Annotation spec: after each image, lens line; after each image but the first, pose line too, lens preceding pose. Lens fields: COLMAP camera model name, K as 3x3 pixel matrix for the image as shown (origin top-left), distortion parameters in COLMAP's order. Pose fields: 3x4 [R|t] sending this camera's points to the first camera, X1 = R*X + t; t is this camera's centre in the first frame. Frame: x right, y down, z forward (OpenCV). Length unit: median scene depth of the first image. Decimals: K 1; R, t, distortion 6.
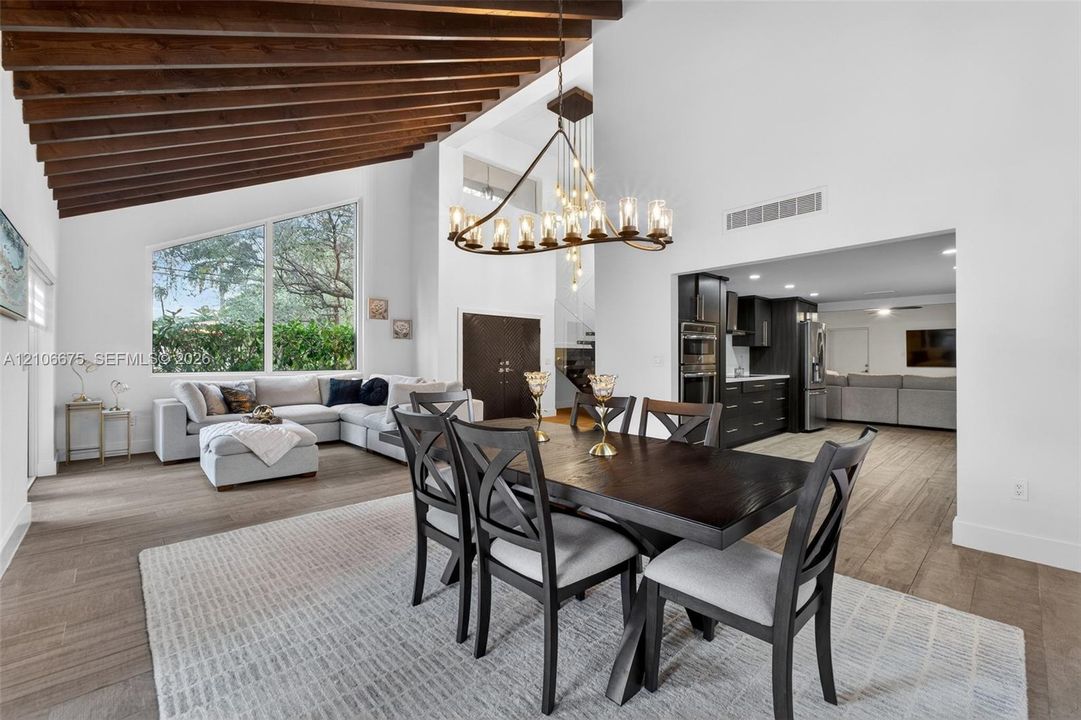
lens RADIAL K [[456.1, 0, 544.8], [0, 456.1, 360.8], [0, 0, 1]] dist [-0.000566, -0.000078]
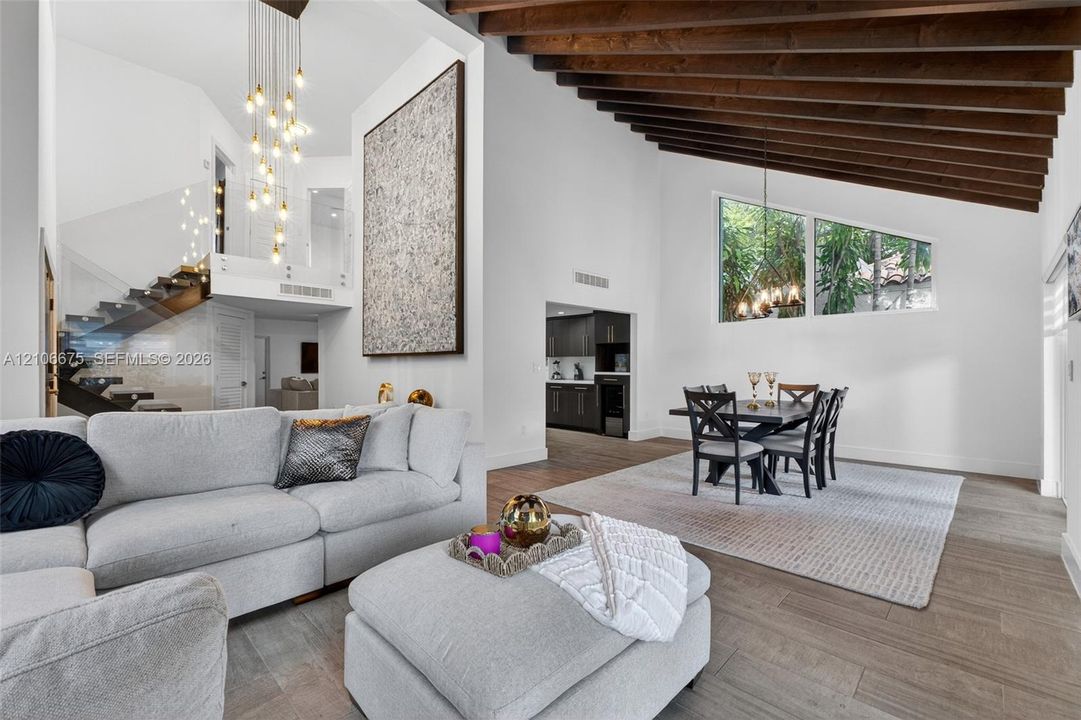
lens RADIAL K [[456.1, 0, 547.1], [0, 456.1, 367.2], [0, 0, 1]] dist [-0.000566, -0.000078]
pose [[-0.038327, -0.001885, 0.999263, -1.770485], [0.001364, 0.999997, 0.001939, -0.003722], [-0.999264, 0.001437, -0.038324, 1.802278]]
